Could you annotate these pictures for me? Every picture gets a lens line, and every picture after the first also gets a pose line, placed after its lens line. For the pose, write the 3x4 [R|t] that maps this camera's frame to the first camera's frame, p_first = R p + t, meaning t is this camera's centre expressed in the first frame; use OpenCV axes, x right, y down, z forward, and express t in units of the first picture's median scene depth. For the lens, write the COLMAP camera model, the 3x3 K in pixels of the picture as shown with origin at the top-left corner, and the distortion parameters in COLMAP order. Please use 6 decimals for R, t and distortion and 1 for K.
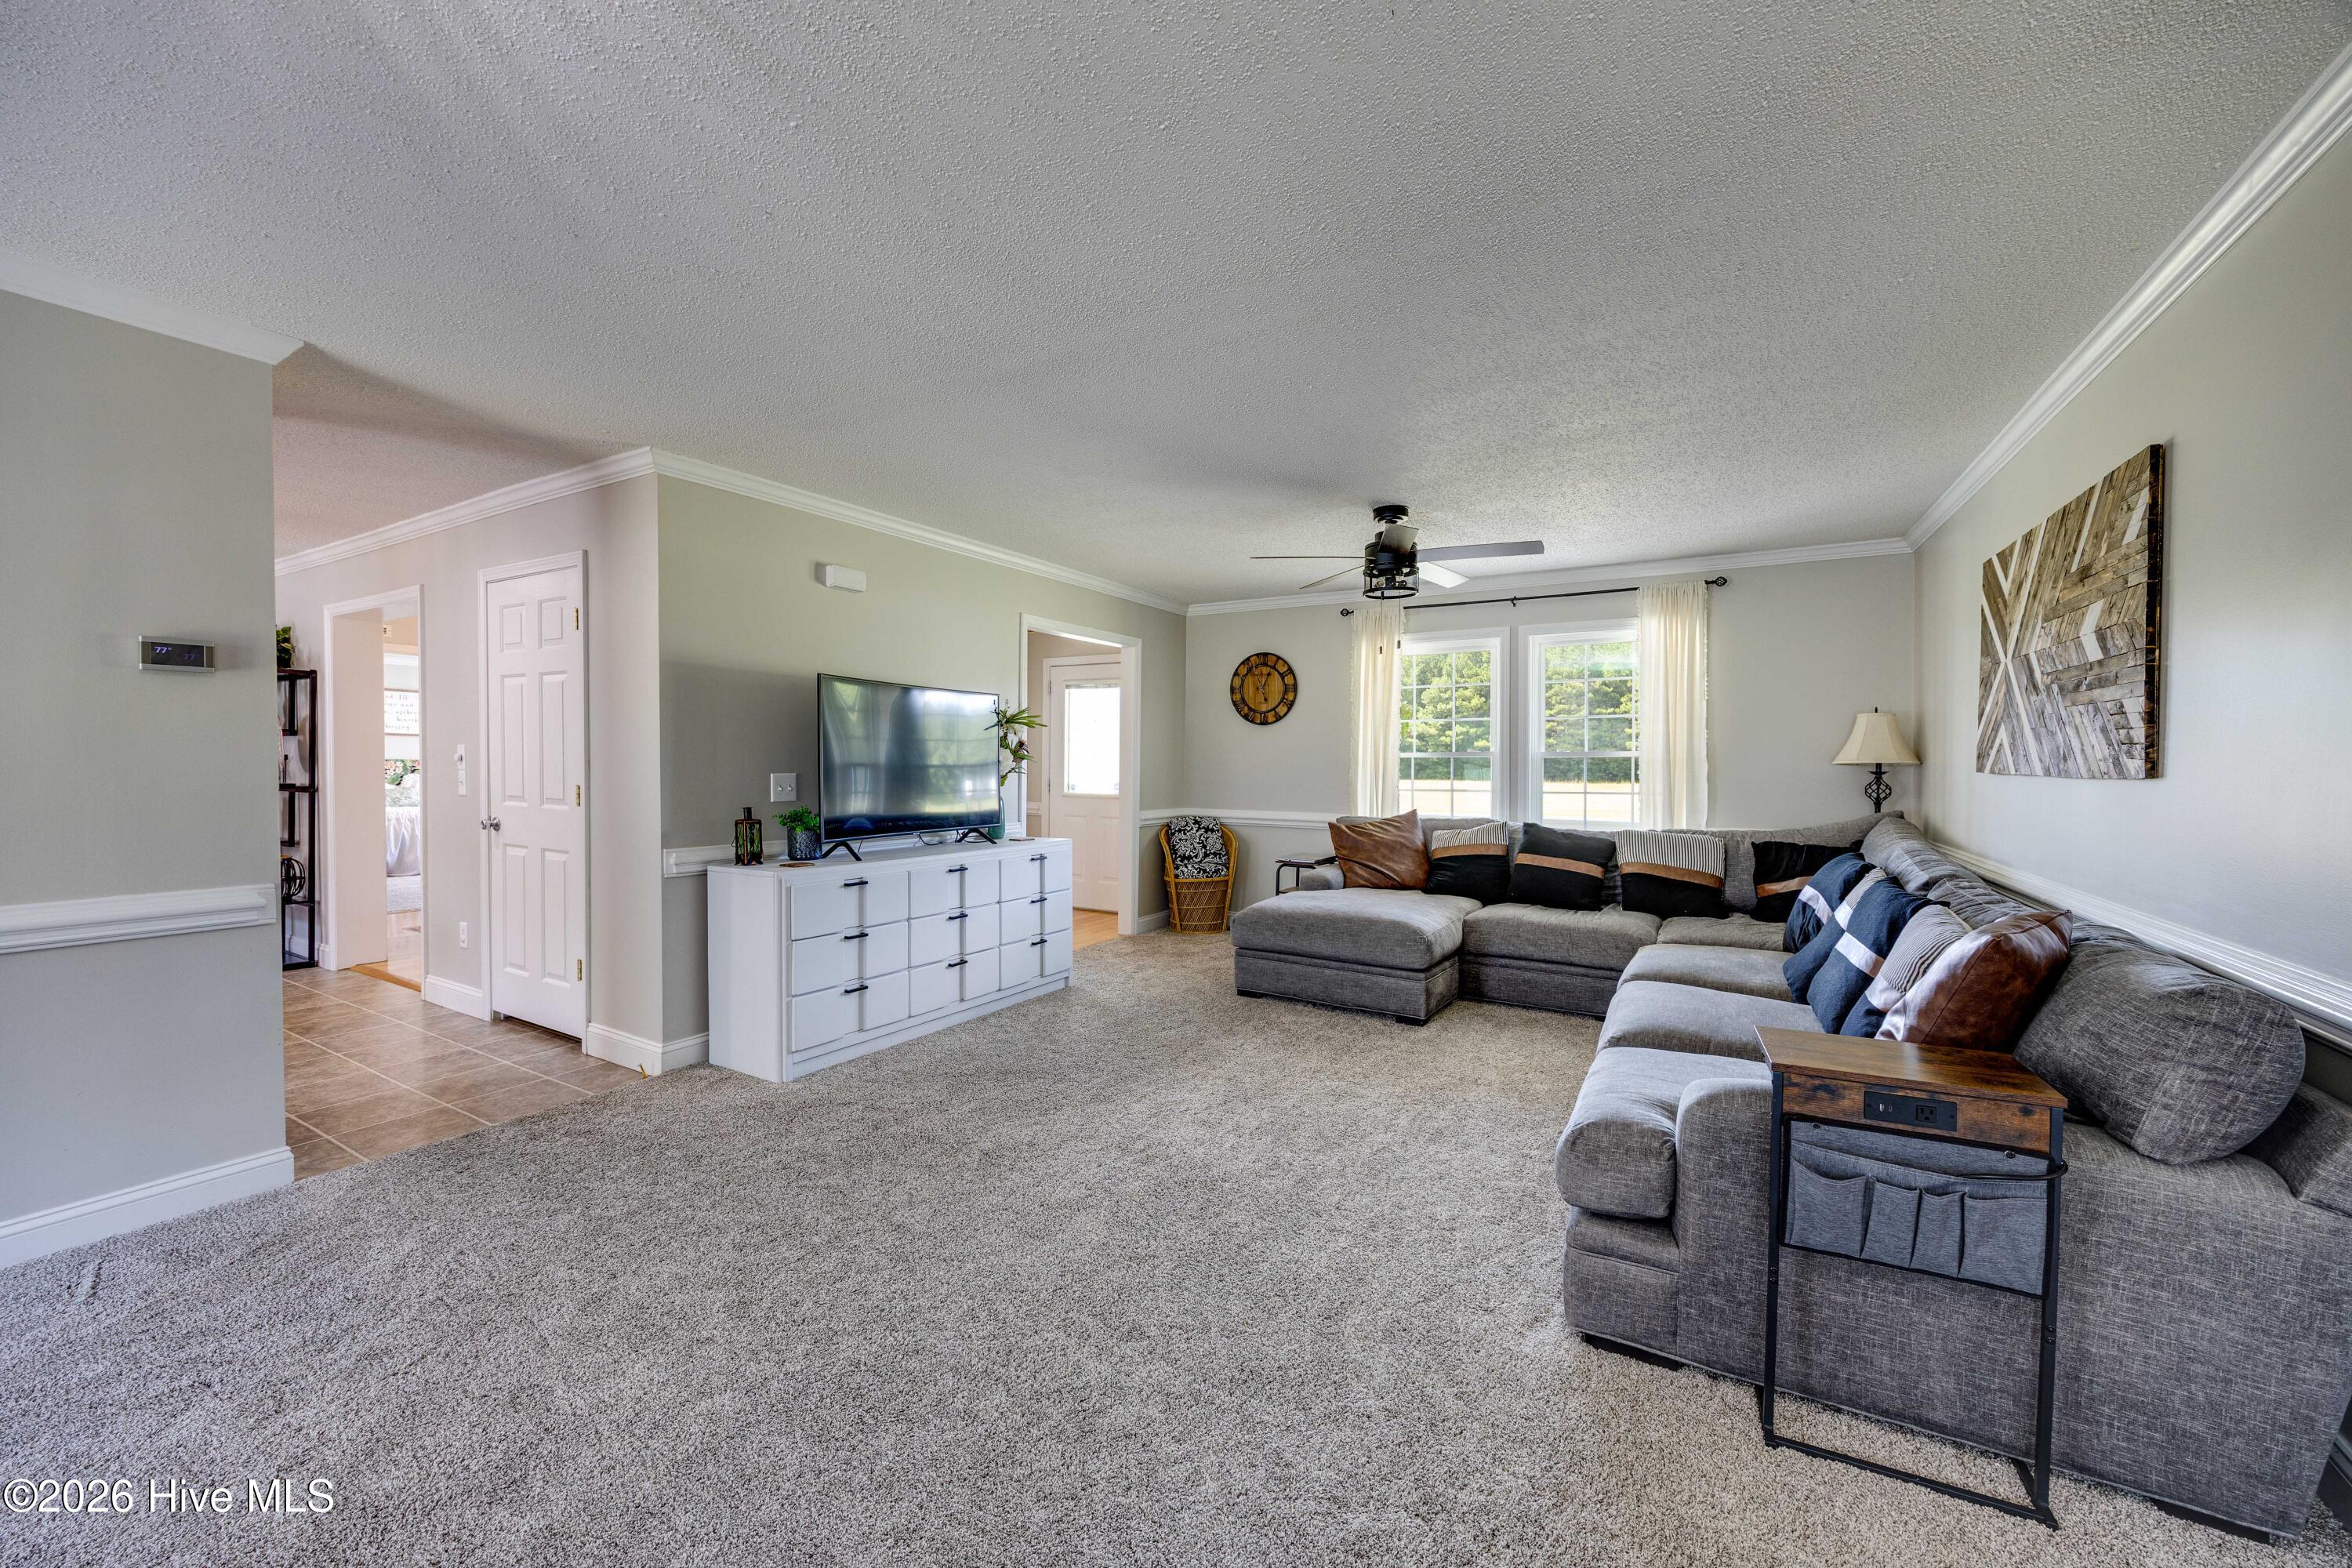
lens RADIAL K [[912.5, 0, 1167.4], [0, 912.5, 794.6], [0, 0, 1]] dist [0.000858, 0.000082]
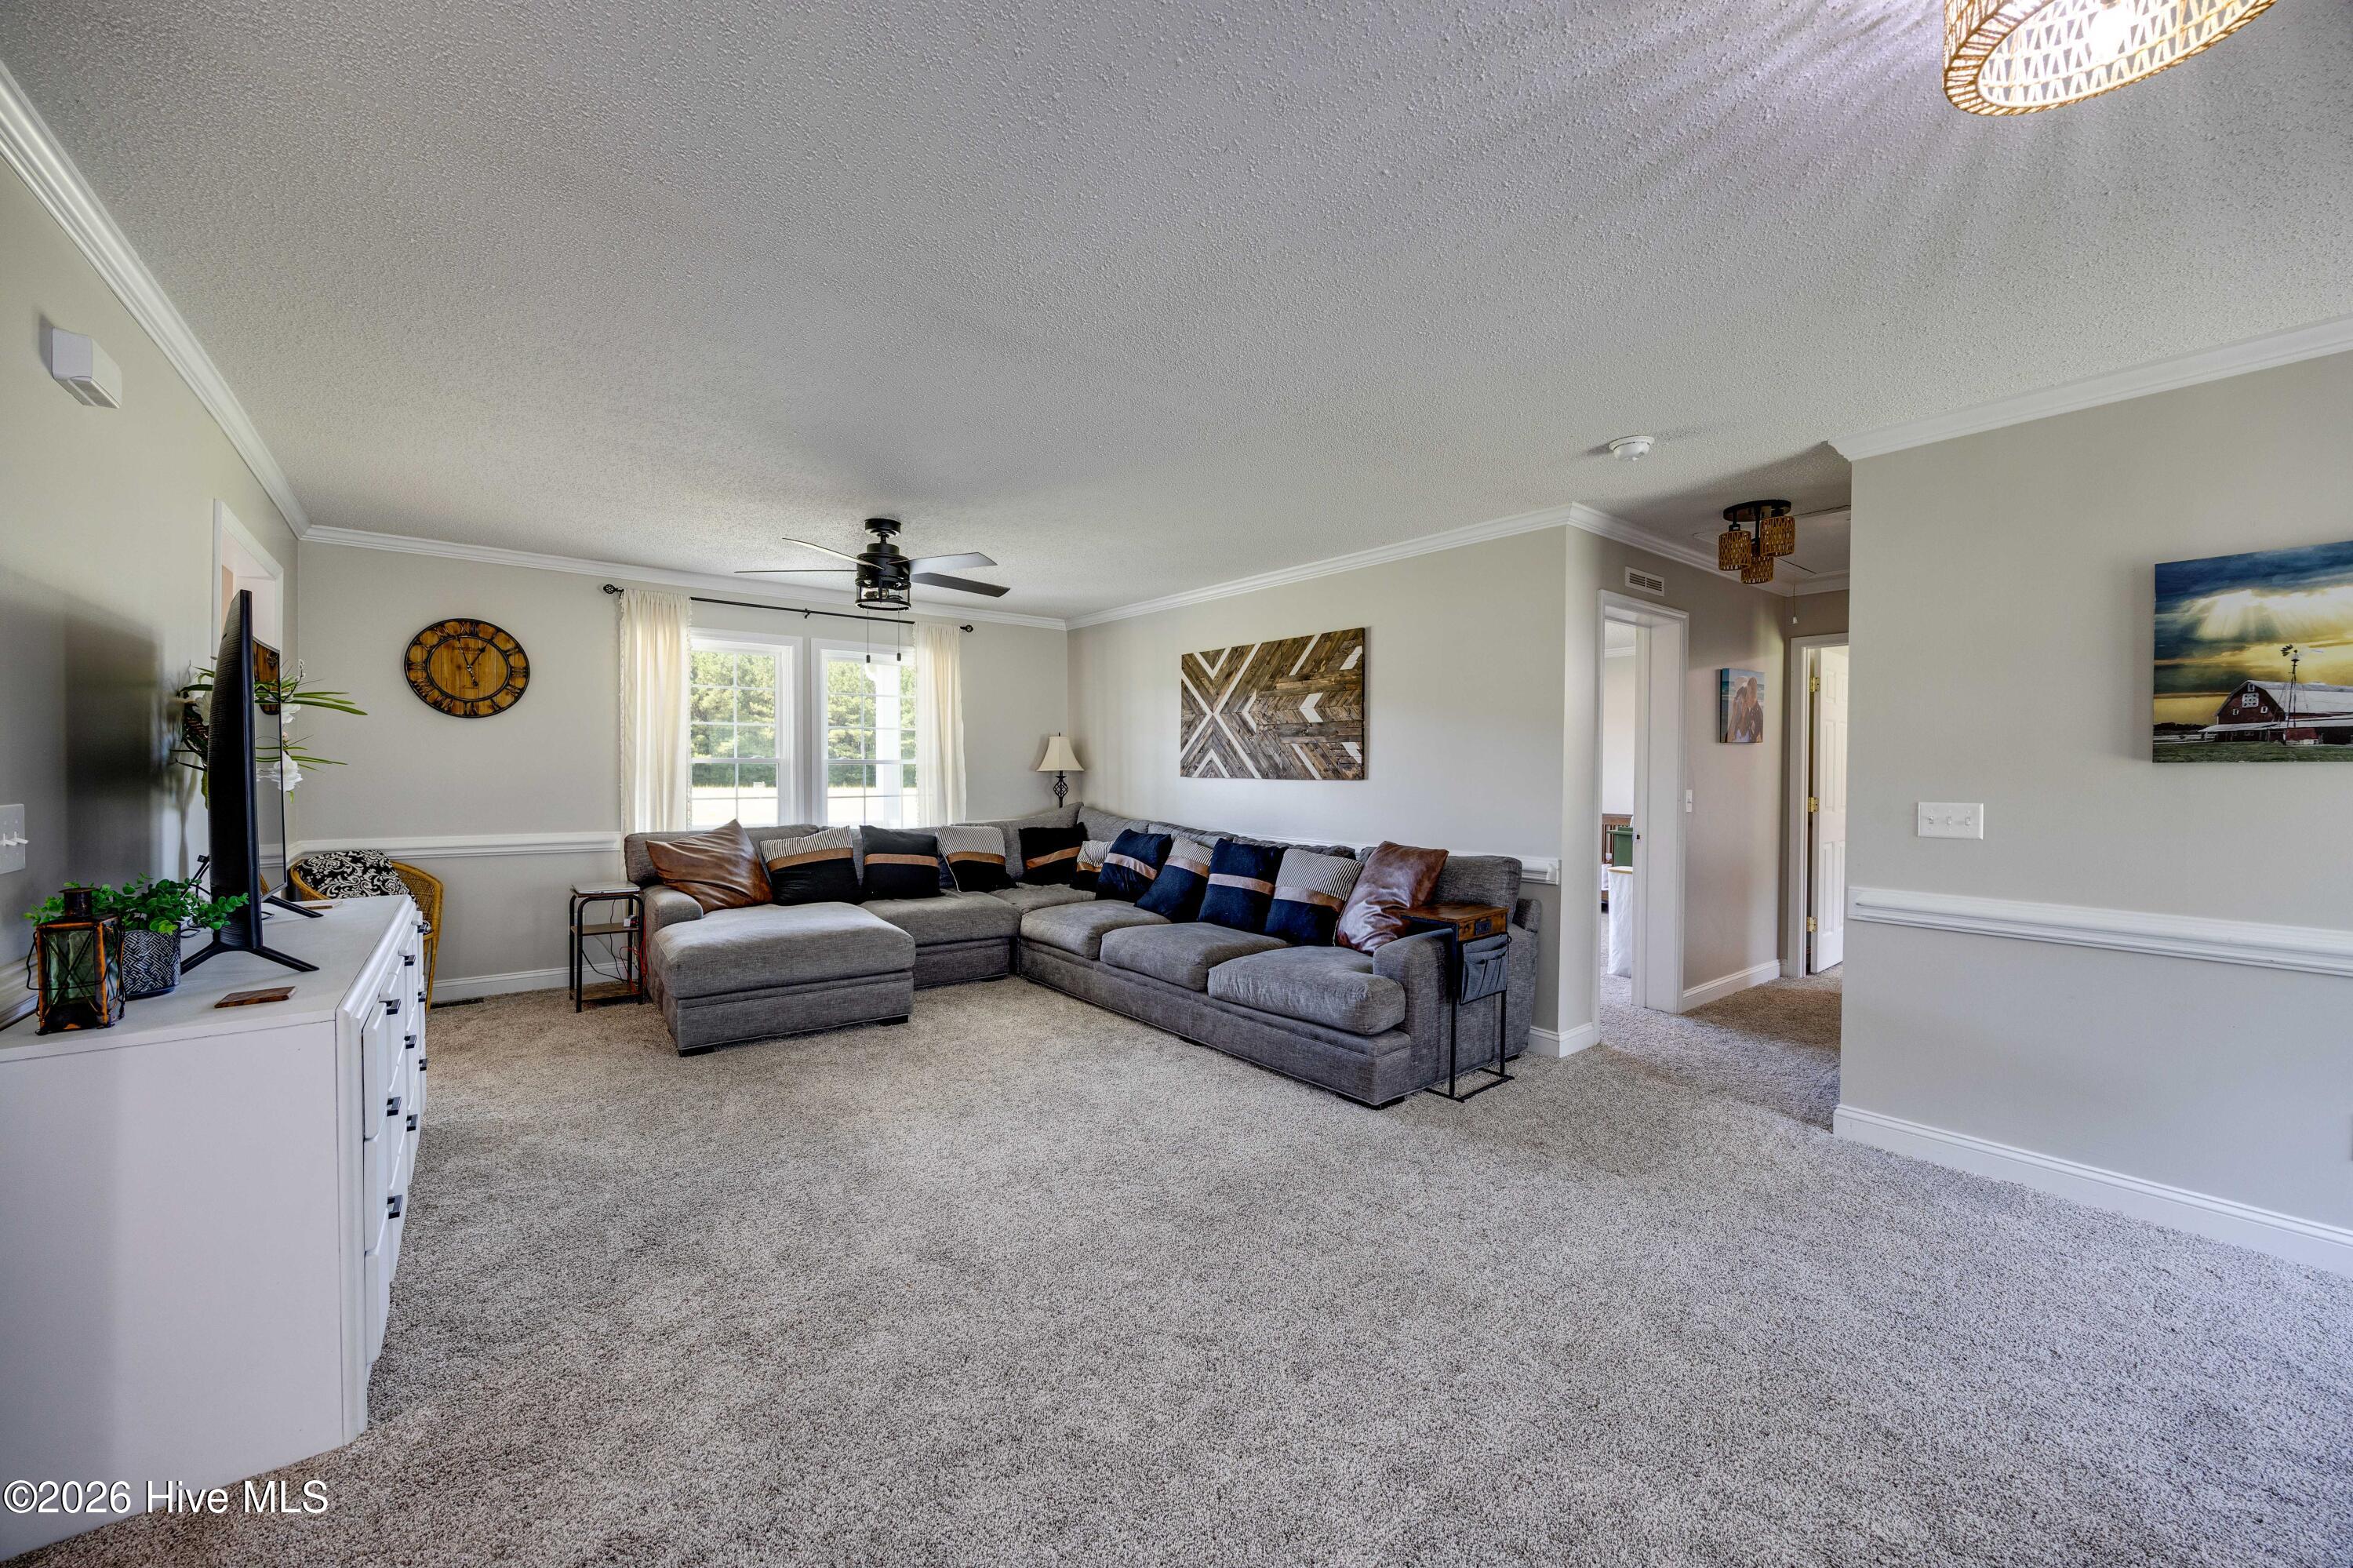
lens RADIAL K [[907.0, 0, 1169.4], [0, 907.0, 780.9], [0, 0, 1]] dist [-0.002315, 0.000009]
pose [[0.355144, -0.012778, 0.934724, -0.524803], [0.029631, 0.999558, 0.002406, -0.015155], [-0.934342, 0.026842, 0.355366, 0.307530]]
